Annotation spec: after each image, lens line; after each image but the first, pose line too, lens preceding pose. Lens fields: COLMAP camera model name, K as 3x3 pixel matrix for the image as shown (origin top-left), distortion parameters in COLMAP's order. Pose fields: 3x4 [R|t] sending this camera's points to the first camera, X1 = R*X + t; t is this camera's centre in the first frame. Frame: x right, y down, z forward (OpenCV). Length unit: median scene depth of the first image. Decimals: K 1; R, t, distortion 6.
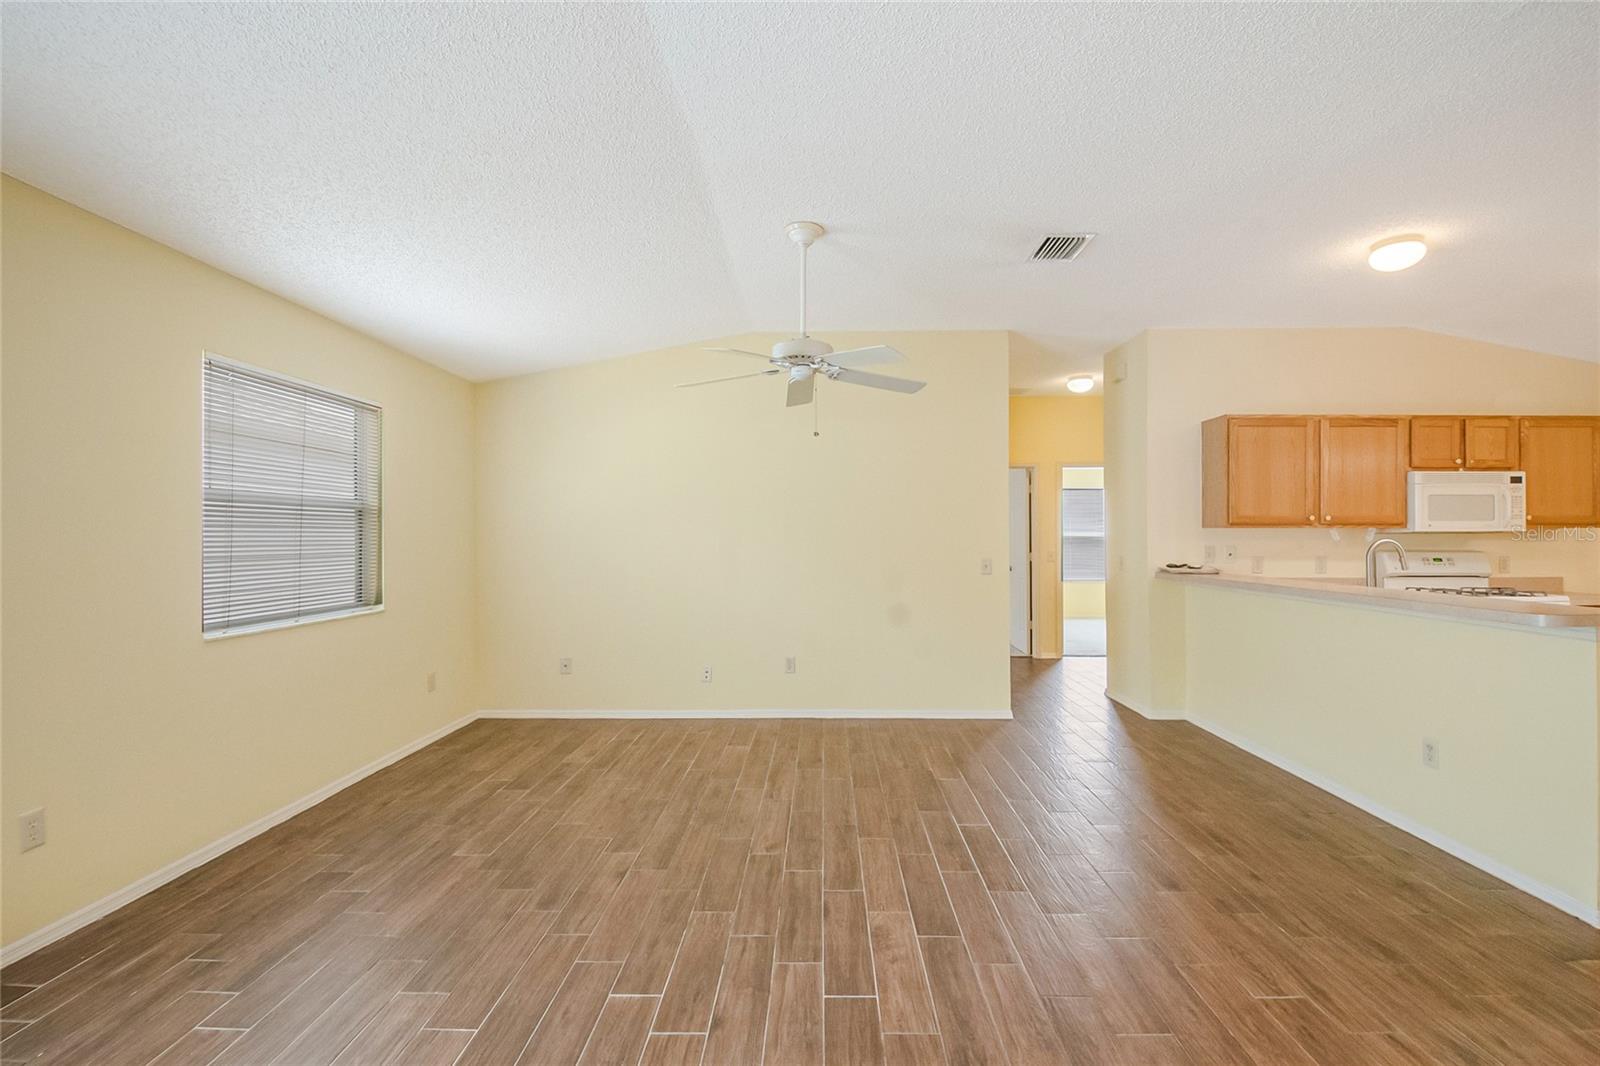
lens RADIAL K [[701.2, 0, 817.6], [0, 701.2, 545.7], [0, 0, 1]] dist [0.029122, -0.023831]
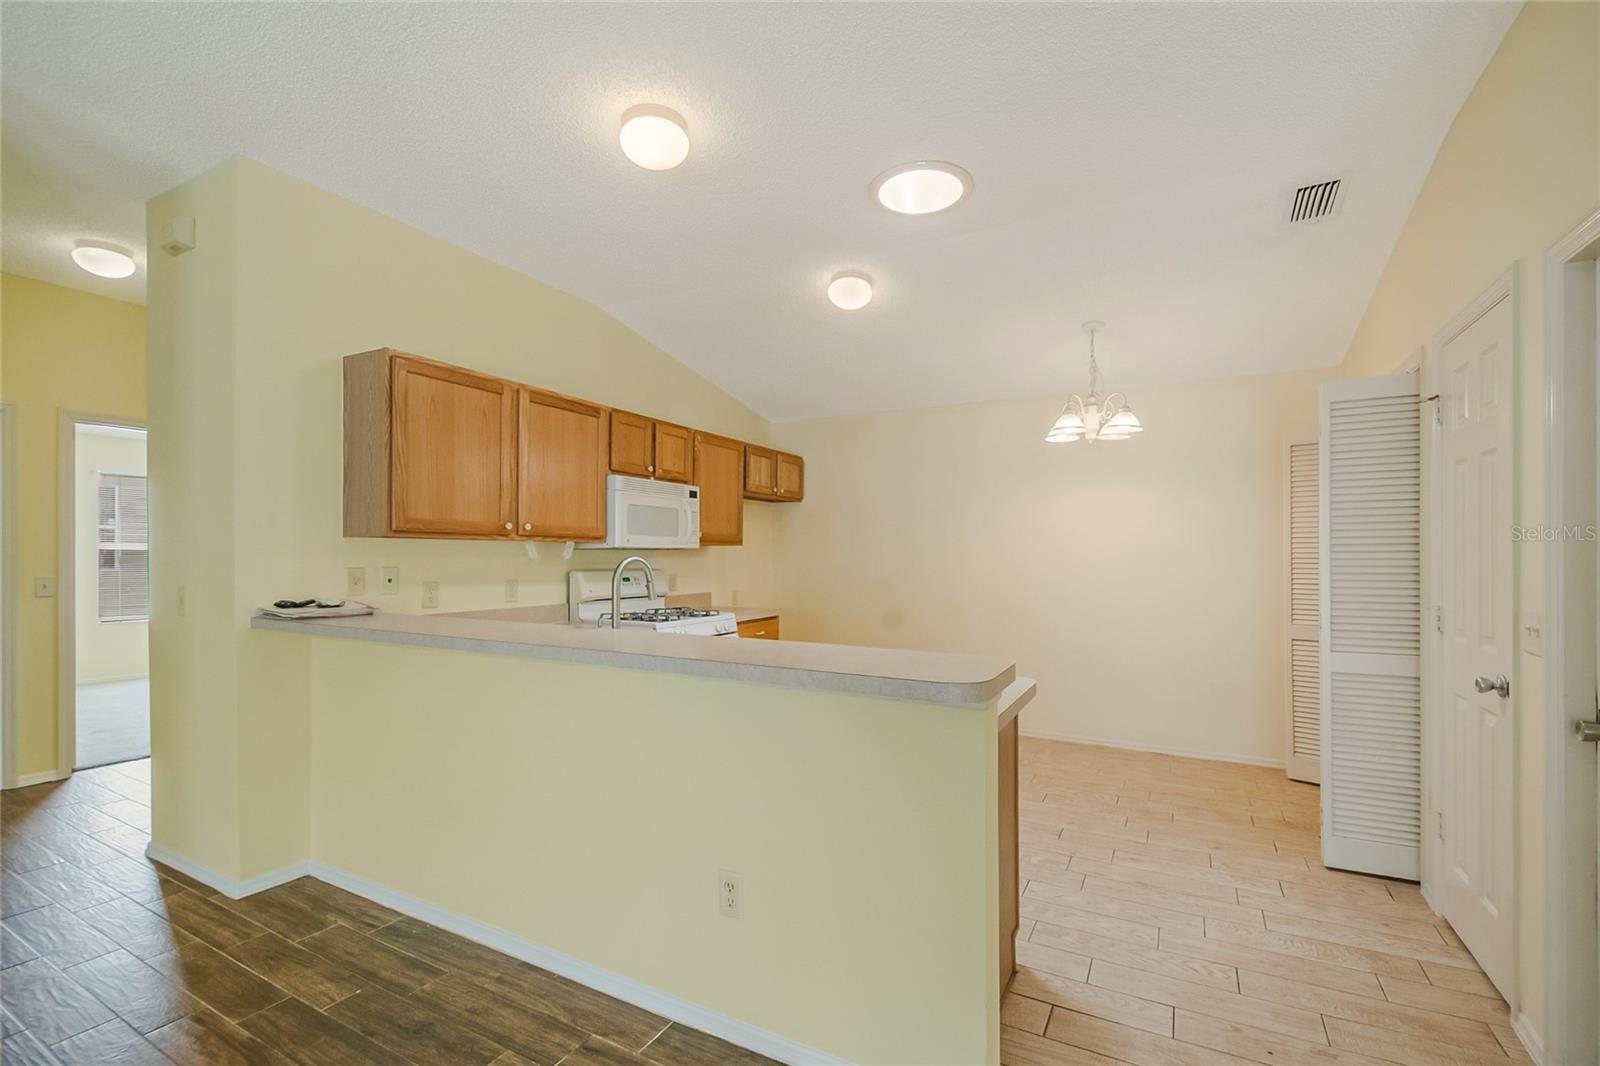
lens RADIAL K [[701.2, 0, 817.6], [0, 701.2, 545.7], [0, 0, 1]] dist [0.029122, -0.023831]
pose [[0.455171, 0.013802, 0.890297, 0.213821], [0.006858, 0.999796, -0.019005, -0.004321], [-0.890378, 0.014756, 0.454984, 0.406056]]
